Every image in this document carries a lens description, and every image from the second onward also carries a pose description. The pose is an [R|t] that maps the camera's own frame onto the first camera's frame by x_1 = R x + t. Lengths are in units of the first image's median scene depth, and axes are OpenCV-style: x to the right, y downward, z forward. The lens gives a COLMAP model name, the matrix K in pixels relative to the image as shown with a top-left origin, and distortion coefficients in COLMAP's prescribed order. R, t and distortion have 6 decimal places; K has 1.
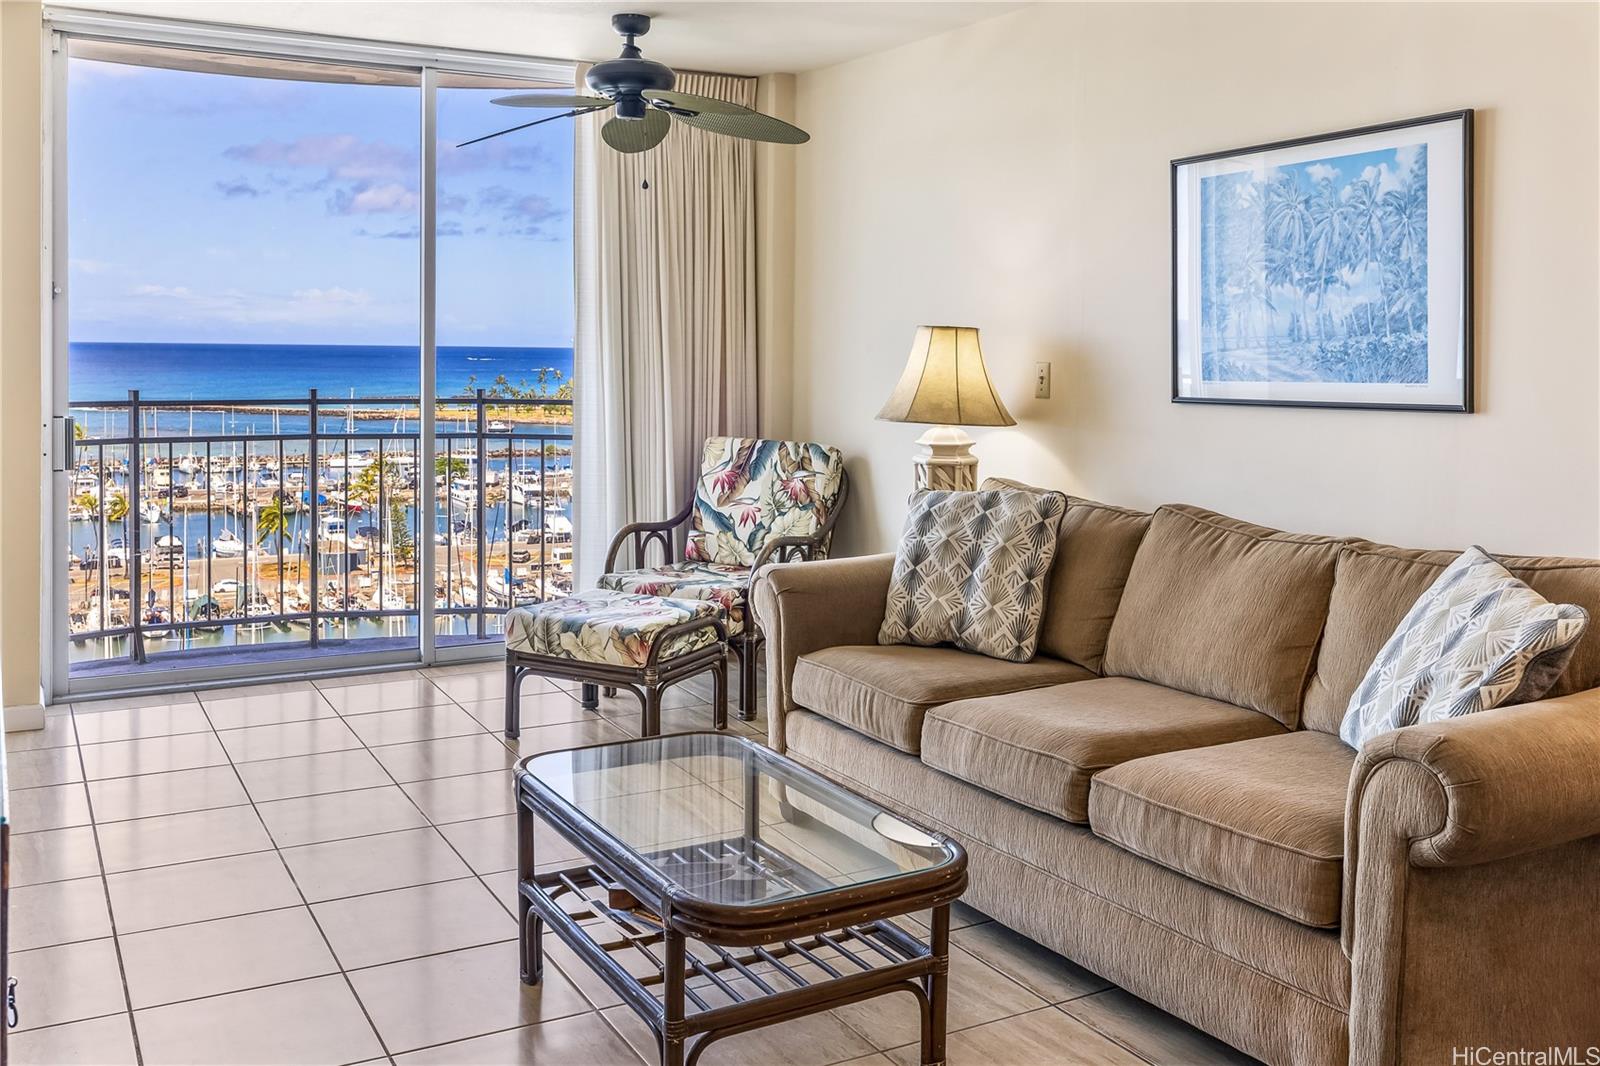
lens RADIAL K [[1477.4, 0, 780.9], [0, 1477.4, 359.1], [0, 0, 1]] dist [0.005721, 0.010063]
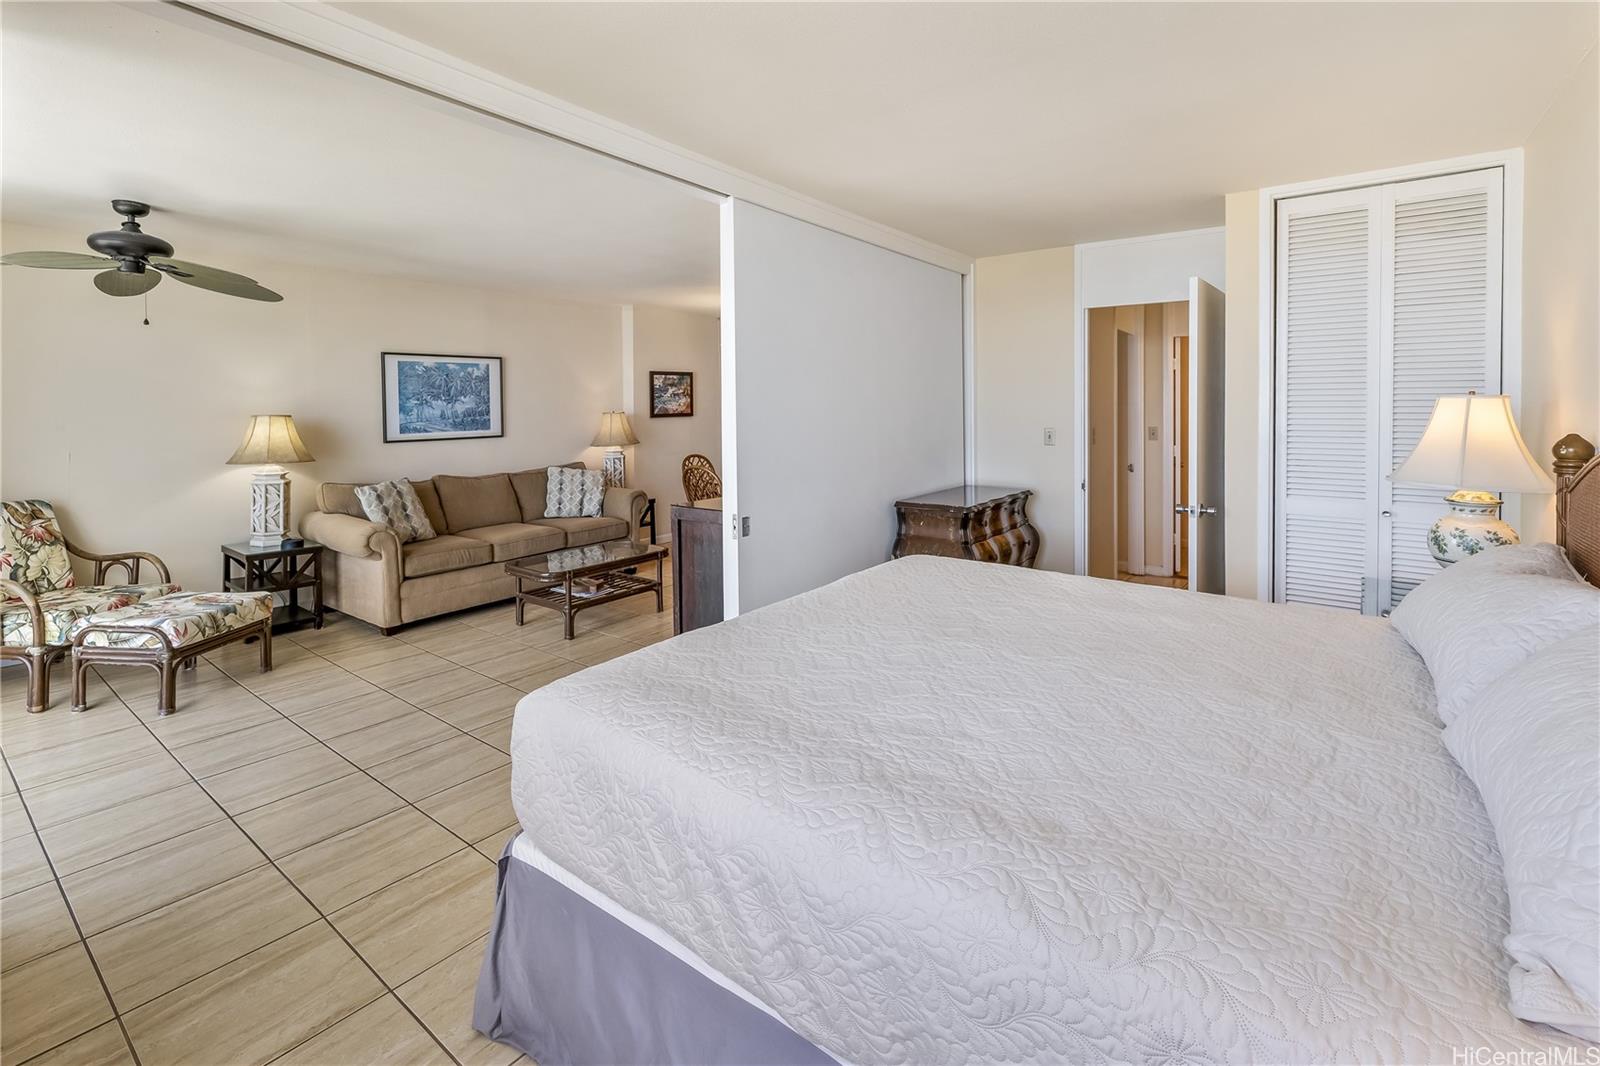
lens RADIAL K [[723.3, 0, 819.0], [0, 723.3, 416.1], [0, 0, 1]] dist [0.008262, -0.000951]
pose [[-0.442681, -0.016889, 0.896520, -1.327290], [0.007347, 0.999721, 0.022461, -0.045037], [-0.896649, 0.016530, -0.442433, 0.930269]]
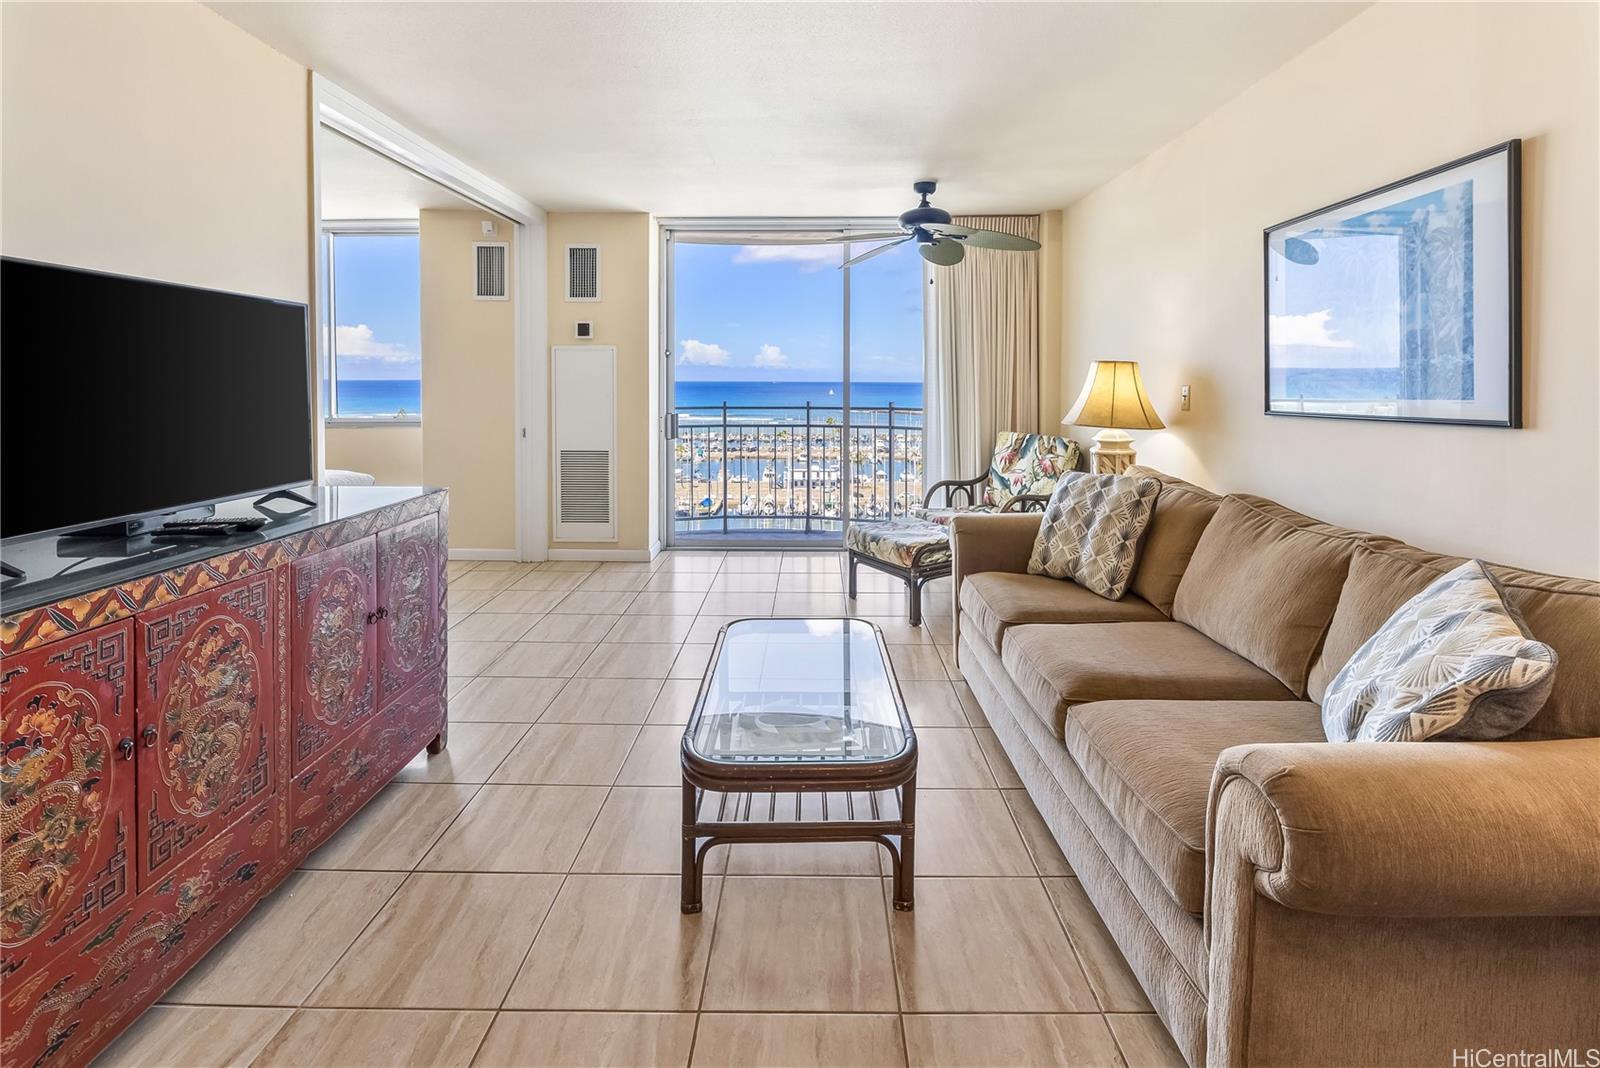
lens RADIAL K [[726.3, 0, 814.3], [0, 726.3, 388.5], [0, 0, 1]] dist [0.004354, 0.000080]
pose [[0.879860, 0.002204, -0.475227, 0.236838], [-0.003174, 0.999994, -0.001239, 0.008846], [0.475222, 0.002598, 0.879862, 0.266101]]
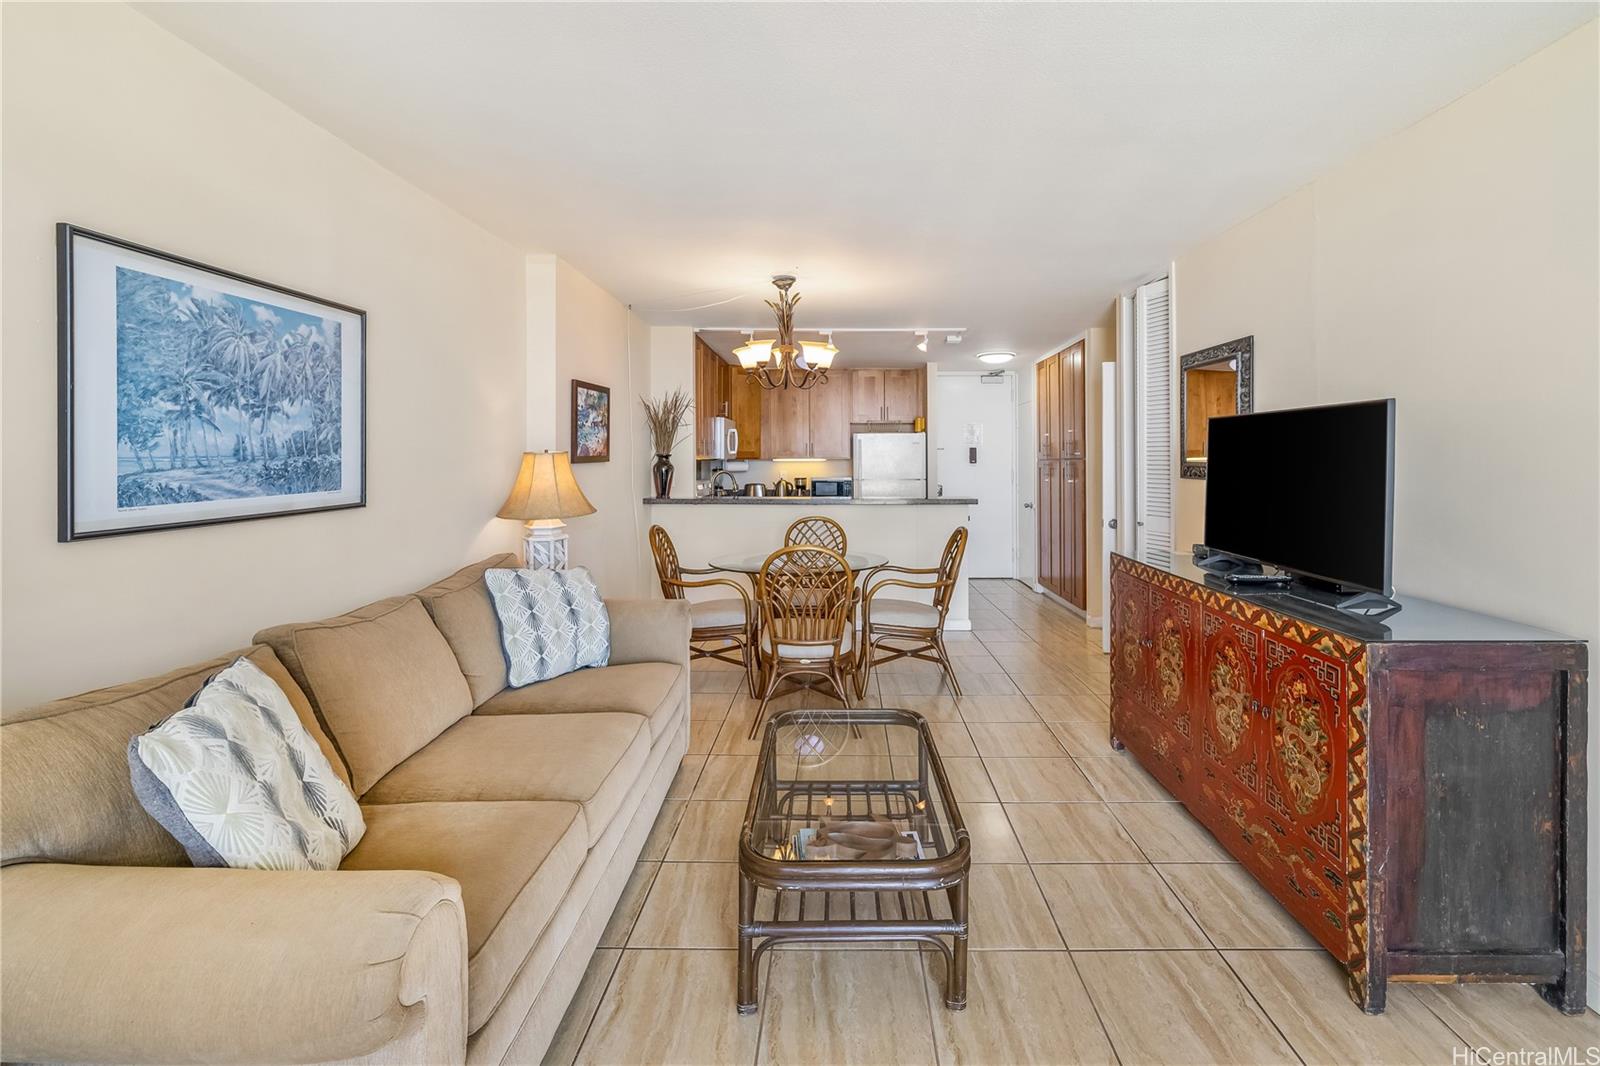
lens RADIAL K [[702.5, 0, 852.6], [0, 702.5, 455.0], [0, 0, 1]] dist [0.000021, 0.000360]
pose [[-0.890289, -0.004568, 0.455374, -0.276827], [-0.002961, 0.999987, 0.004243, -0.019180], [-0.455387, 0.002429, -0.890290, 1.208967]]
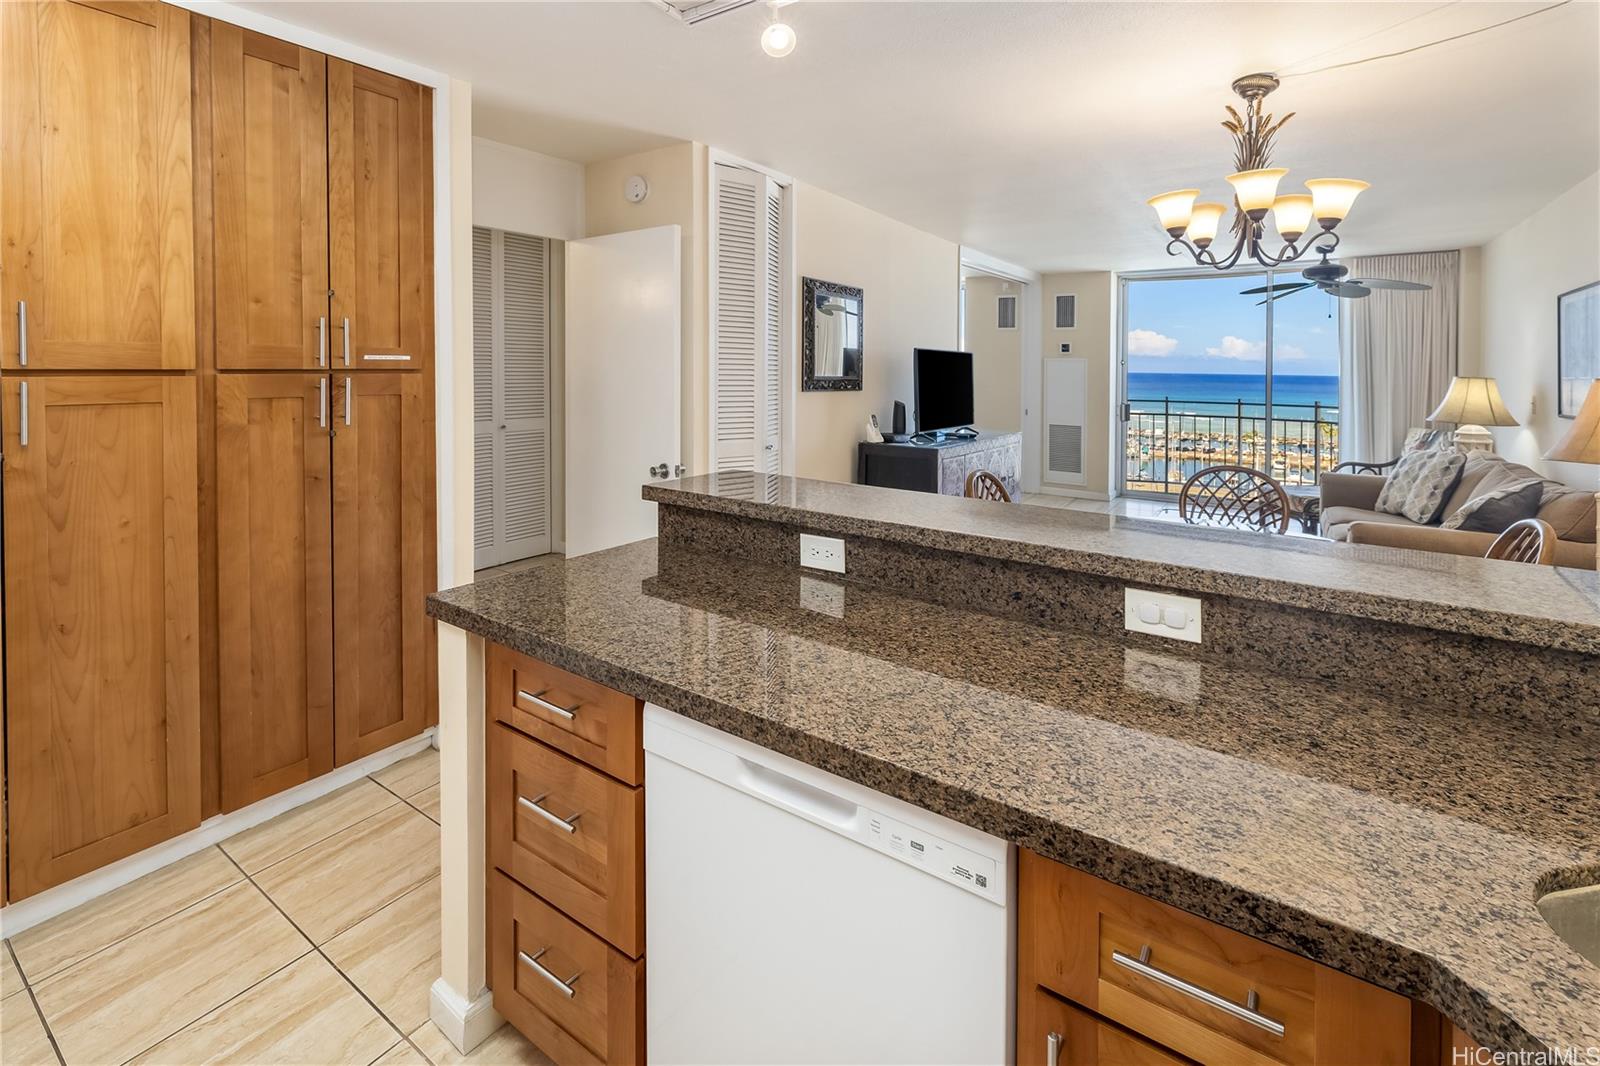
lens RADIAL K [[730.6, 0, 788.2], [0, 730.6, 362.3], [0, 0, 1]] dist [0.002735, -0.000253]
pose [[0.449295, -0.005355, -0.893367, 0.727843], [-0.019801, 0.999677, -0.015951, -0.008414], [0.893164, 0.024857, 0.449044, -0.387849]]
